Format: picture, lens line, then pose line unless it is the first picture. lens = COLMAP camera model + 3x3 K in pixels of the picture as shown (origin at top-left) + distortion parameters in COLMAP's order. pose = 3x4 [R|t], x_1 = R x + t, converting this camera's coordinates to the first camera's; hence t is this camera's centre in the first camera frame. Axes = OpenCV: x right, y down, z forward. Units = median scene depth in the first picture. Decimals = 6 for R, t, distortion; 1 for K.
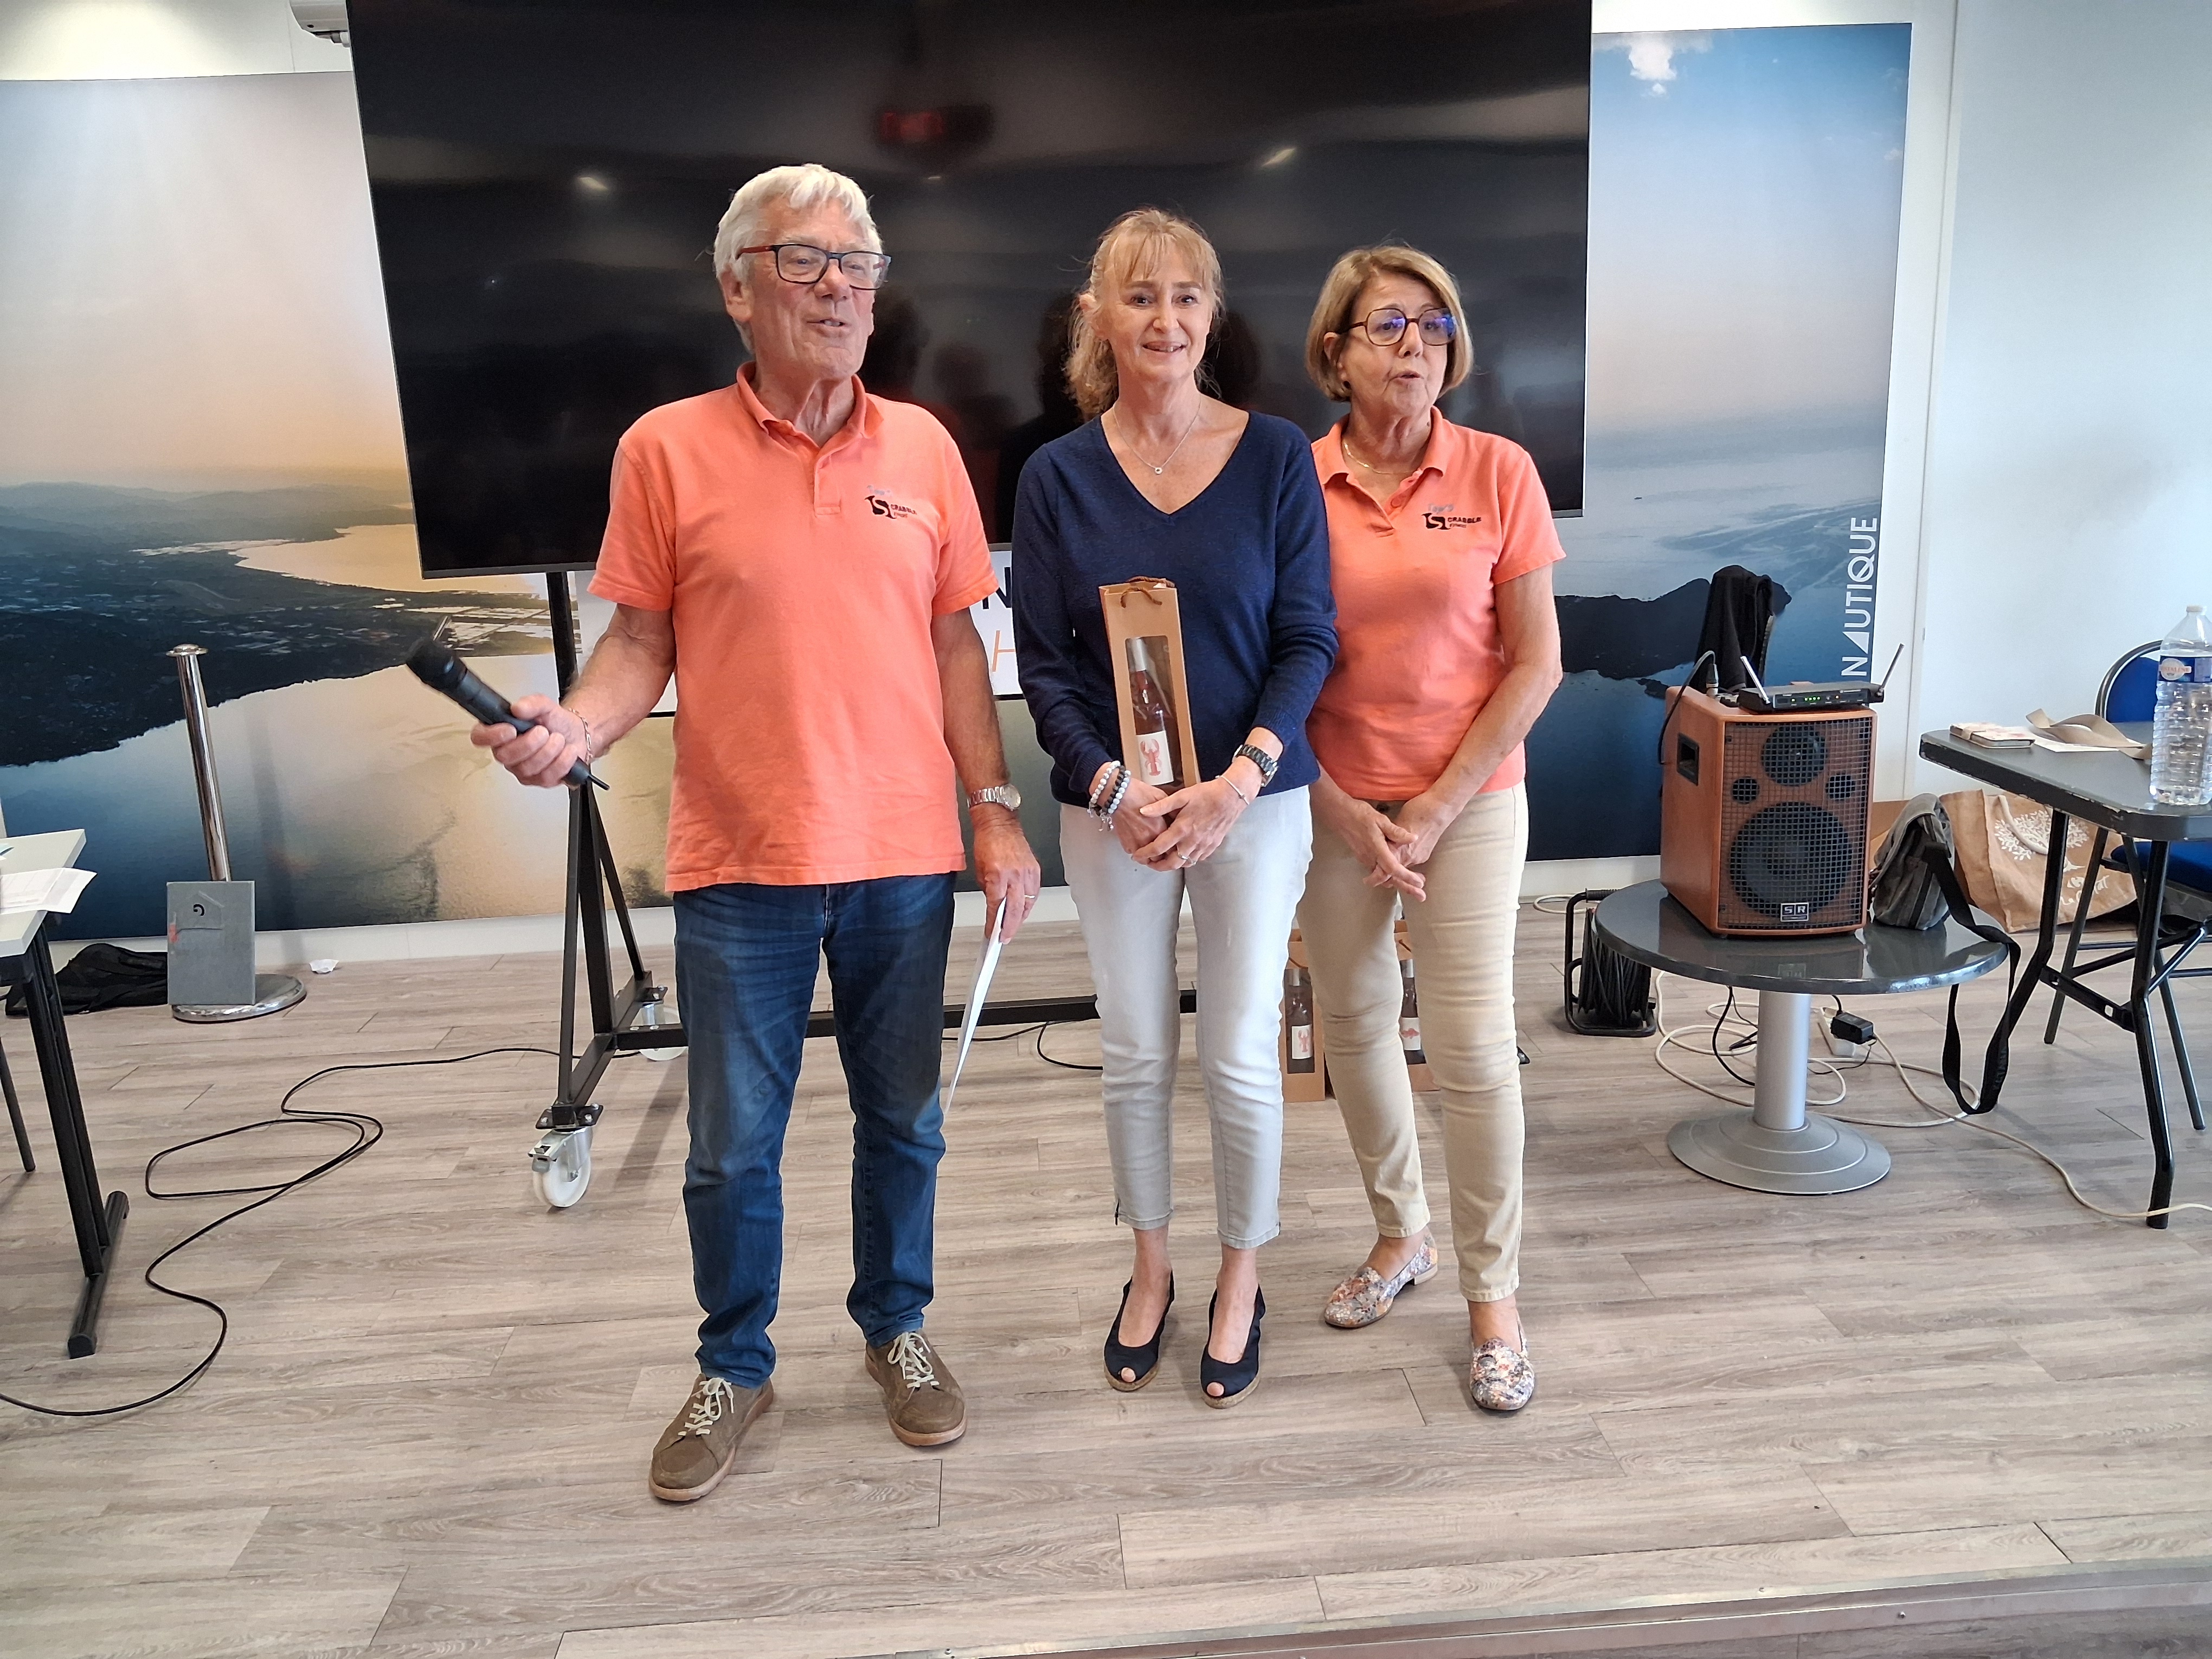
lens RADIAL K [[1737.7, 0, 1083.2], [0, 1737.7, 806.3], [0, 0, 1]] dist [-0.001101, -0.004258]
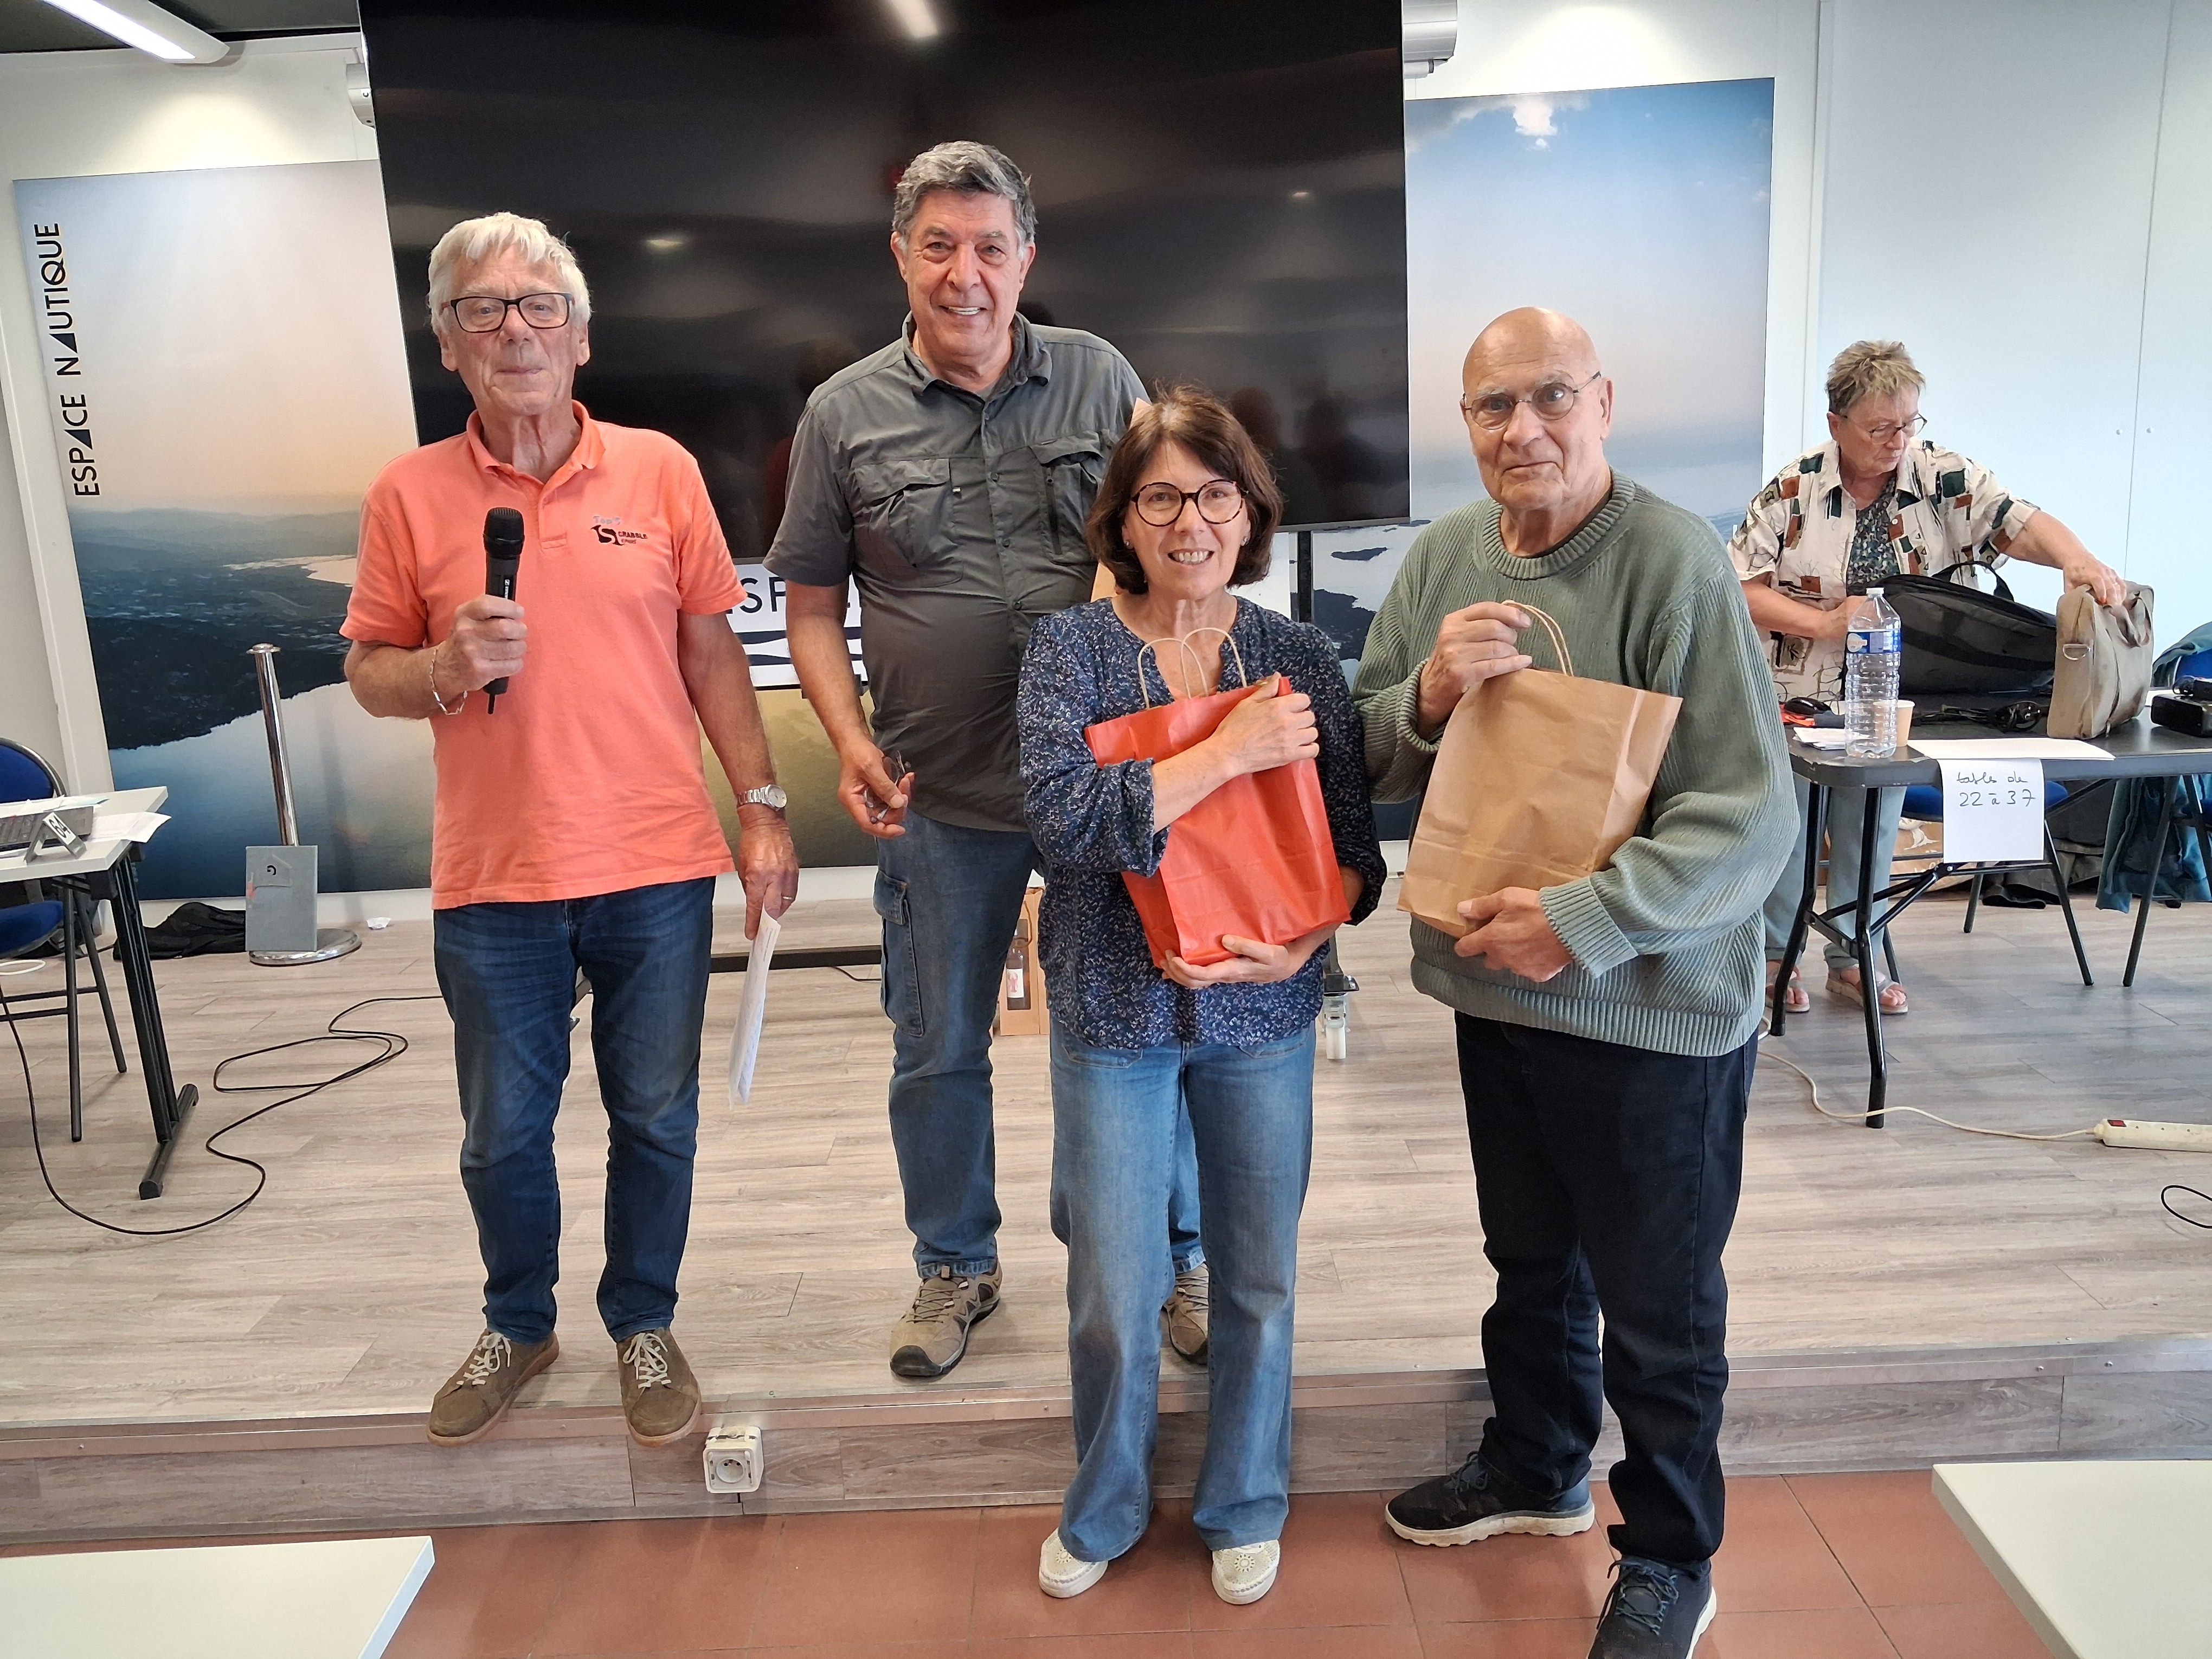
lens RADIAL K [[1737.7, 0, 1065.3], [0, 1737.7, 807.2], [0, 0, 1]] dist [-0.001101, -0.004258]
pose [[0.997473, 0.003019, -0.070985, 0.163303], [-0.004097, 0.999878, -0.015055, 0.049133], [0.070931, 0.015308, 0.997364, -0.199761]]
